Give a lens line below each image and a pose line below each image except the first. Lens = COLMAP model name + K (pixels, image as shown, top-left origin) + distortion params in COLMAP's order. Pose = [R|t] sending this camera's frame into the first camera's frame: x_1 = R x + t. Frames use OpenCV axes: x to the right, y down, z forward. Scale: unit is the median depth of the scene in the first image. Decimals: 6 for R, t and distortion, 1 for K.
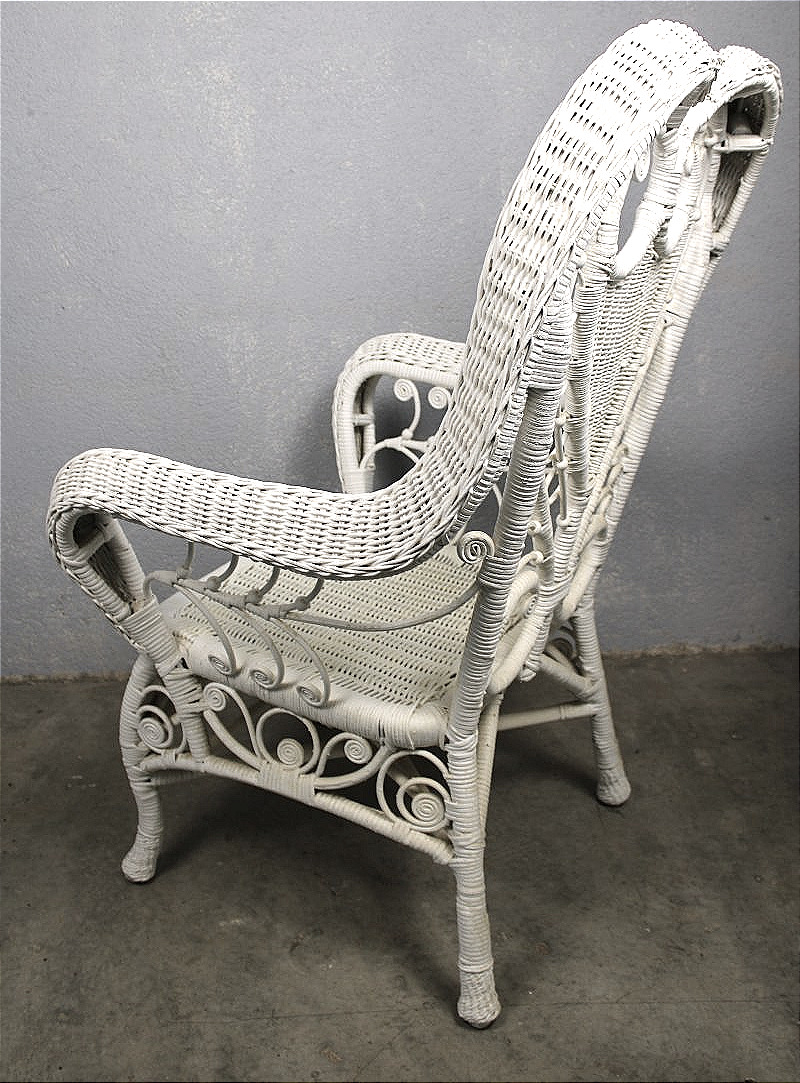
lens RADIAL K [[1106.6, 0, 404.0], [0, 1106.6, 482.3], [0, 0, 1]] dist [-0.096154, 0.000000]
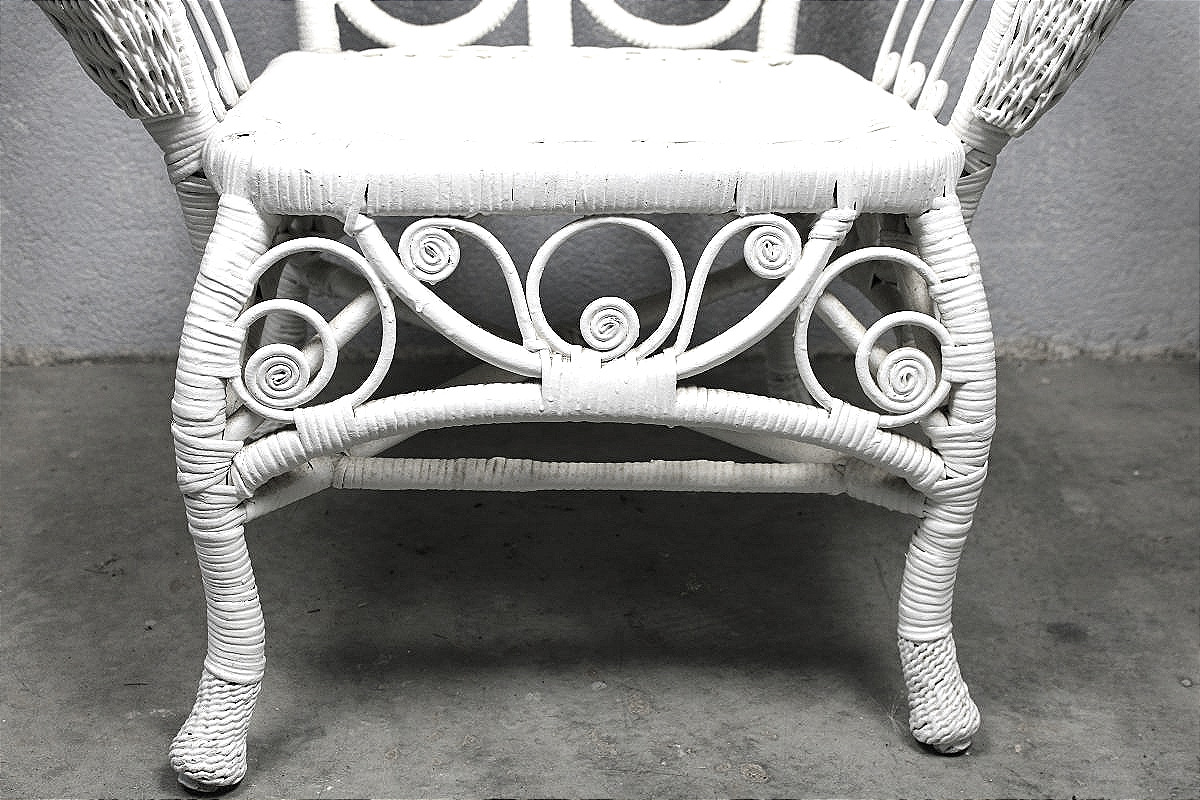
lens RADIAL K [[1630.0, 0, 600.0], [0, 1630.0, 388.3], [0, 0, 1]] dist [-0.033286, 0.000000]
pose [[0.999457, 0.029868, -0.013911, 0.048944], [-0.029364, 0.998952, 0.035111, 0.181505], [0.014945, -0.034683, 0.999287, 0.202048]]
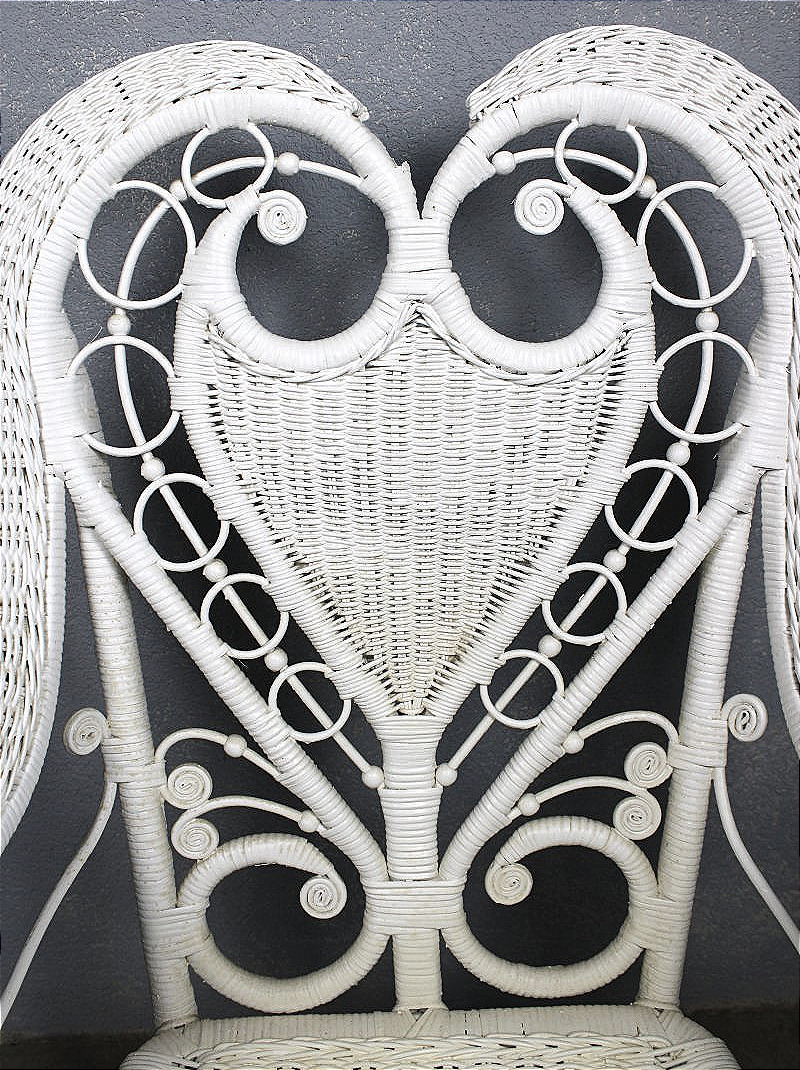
lens RADIAL K [[1093.3, 0, 394.7], [0, 1093.3, 535.1], [0, 0, 1]] dist [-0.096154, 0.000000]
pose [[0.996263, 0.017598, -0.084562, 0.036353], [-0.015062, 0.999420, 0.030533, -0.179650], [0.085051, -0.029145, 0.995950, 0.511689]]
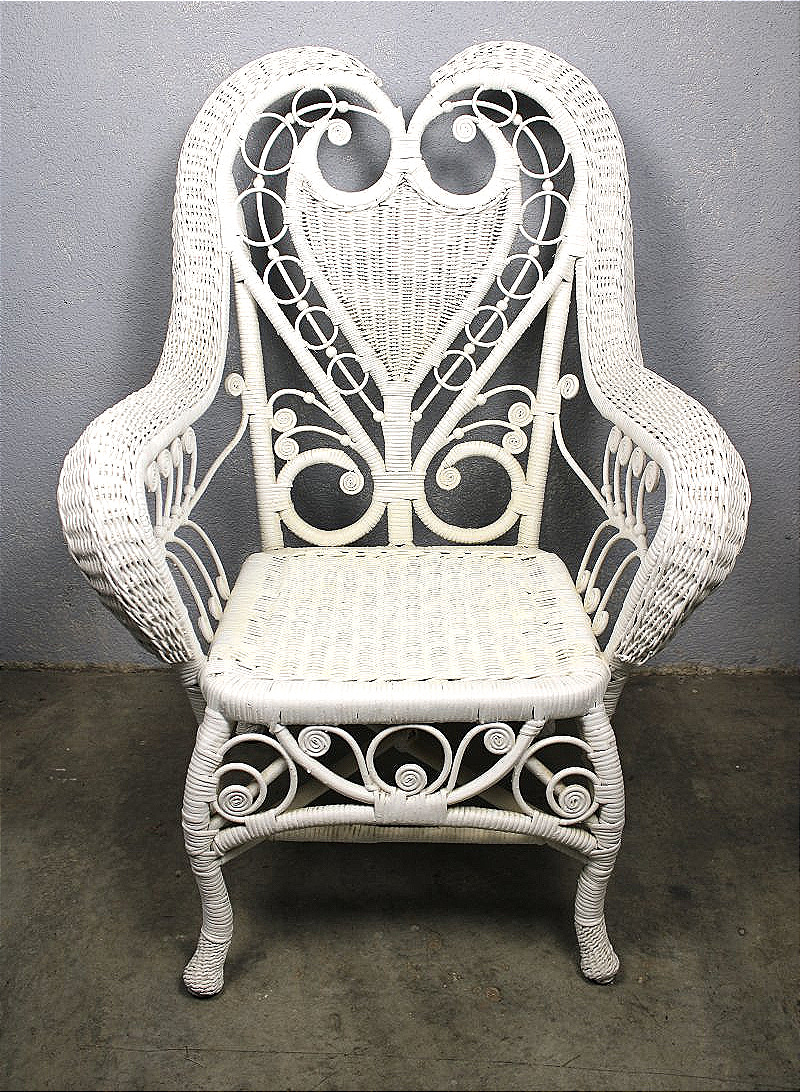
lens RADIAL K [[1000.0, 0, 394.8], [0, 1000.0, 494.9], [0, 0, 1]] dist [-0.096958, 0.000000]
pose [[0.994211, 0.034223, -0.101848, 0.091149], [-0.032665, 0.999323, 0.016925, -0.008485], [0.102359, -0.013500, 0.994656, 0.133677]]
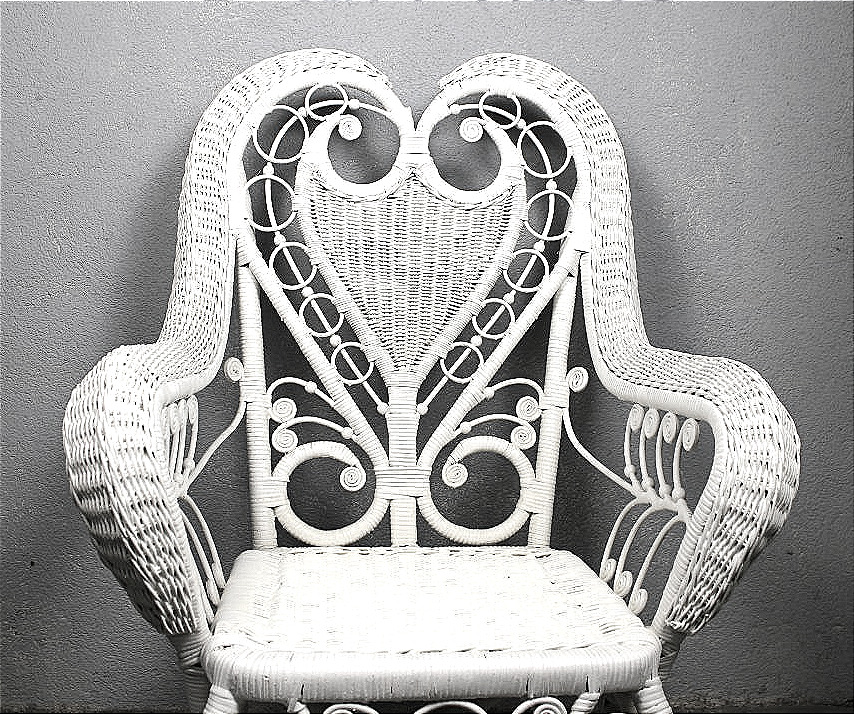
lens RADIAL K [[1002.7, 0, 437.6], [0, 1002.7, 325.5], [0, 0, 1]] dist [-0.102462, 0.000000]
pose [[0.999518, 0.030557, 0.005418, 0.026852], [-0.028016, 0.963560, -0.266023, 0.090202], [-0.013349, 0.265743, 0.963952, 0.174848]]
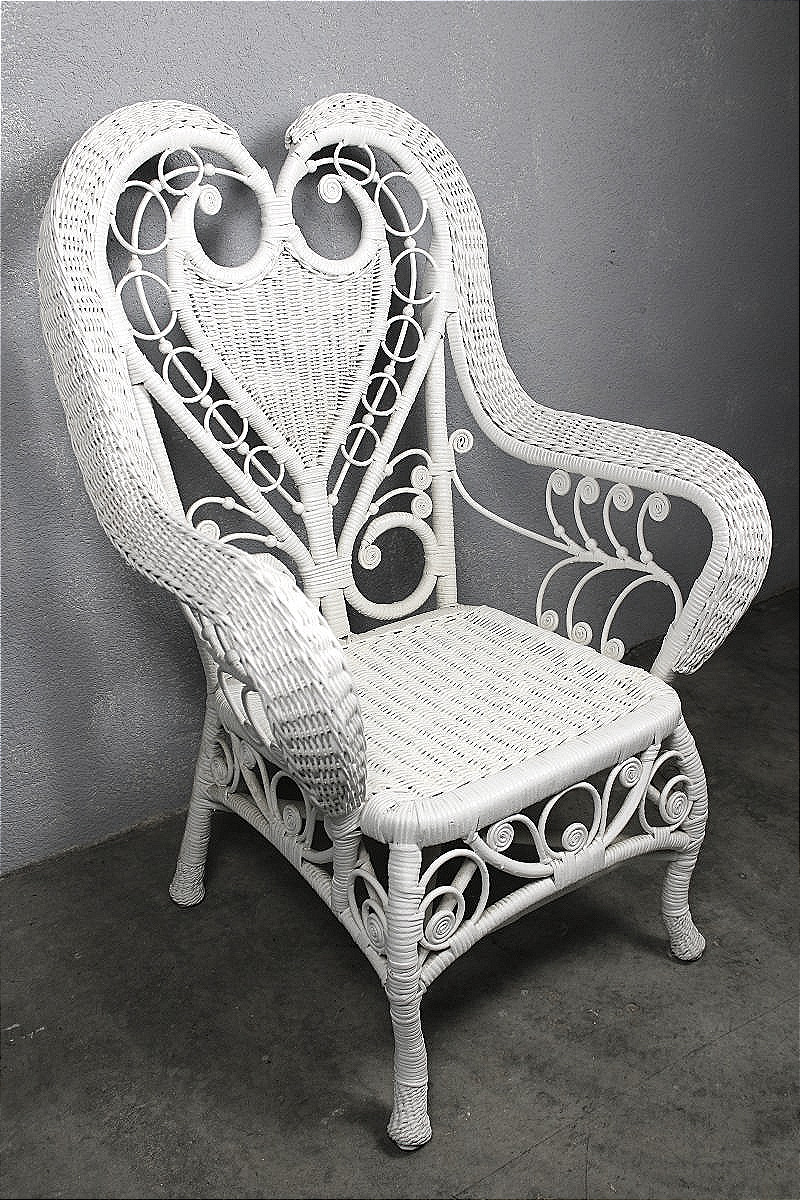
lens RADIAL K [[1098.3, 0, 413.4], [0, 1098.3, 601.8], [0, 0, 1]] dist [-0.089513, 0.000000]
pose [[0.867284, -0.211752, 0.450532, -0.334353], [0.180470, 0.977197, 0.111879, -0.068406], [-0.463949, -0.015723, 0.885722, 0.175417]]
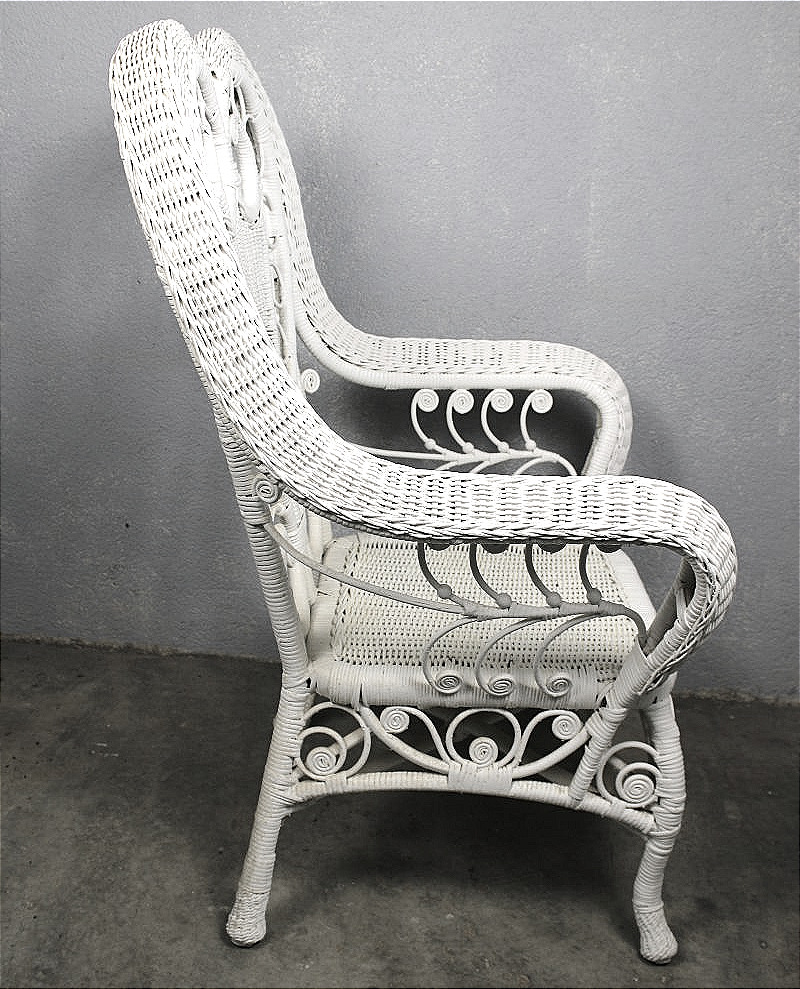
lens RADIAL K [[1106.9, 0, 399.2], [0, 1106.9, 517.1], [0, 0, 1]] dist [-0.096464, 0.000000]
pose [[0.987750, 0.112847, -0.107776, 0.060352], [-0.109535, 0.993324, 0.036195, -0.007732], [0.111141, -0.023946, 0.993516, 0.020343]]
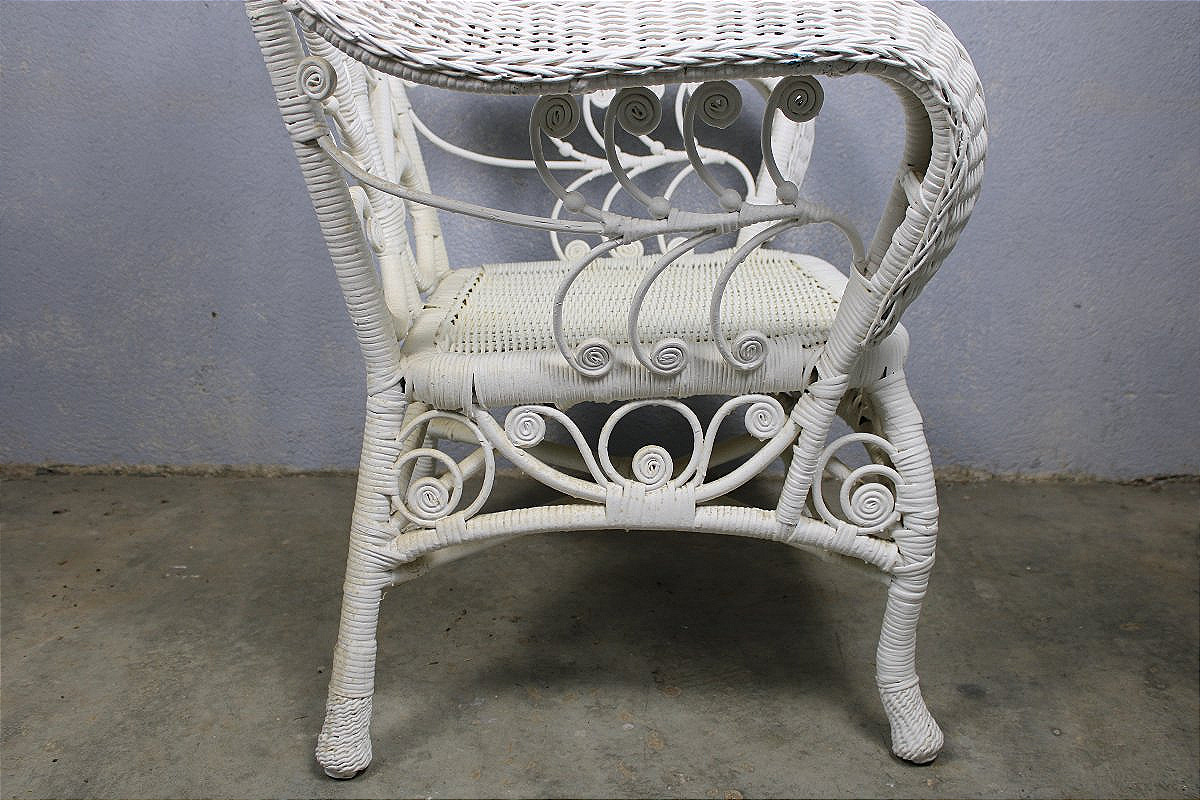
lens RADIAL K [[1098.3, 0, 597.1], [0, 1098.3, 391.6], [0, 0, 1]] dist [-0.089513, 0.000000]
pose [[0.994475, 0.036088, -0.098576, 0.079186], [-0.039640, 0.998625, -0.034316, 0.157724], [0.097202, 0.038034, 0.994538, 0.234497]]
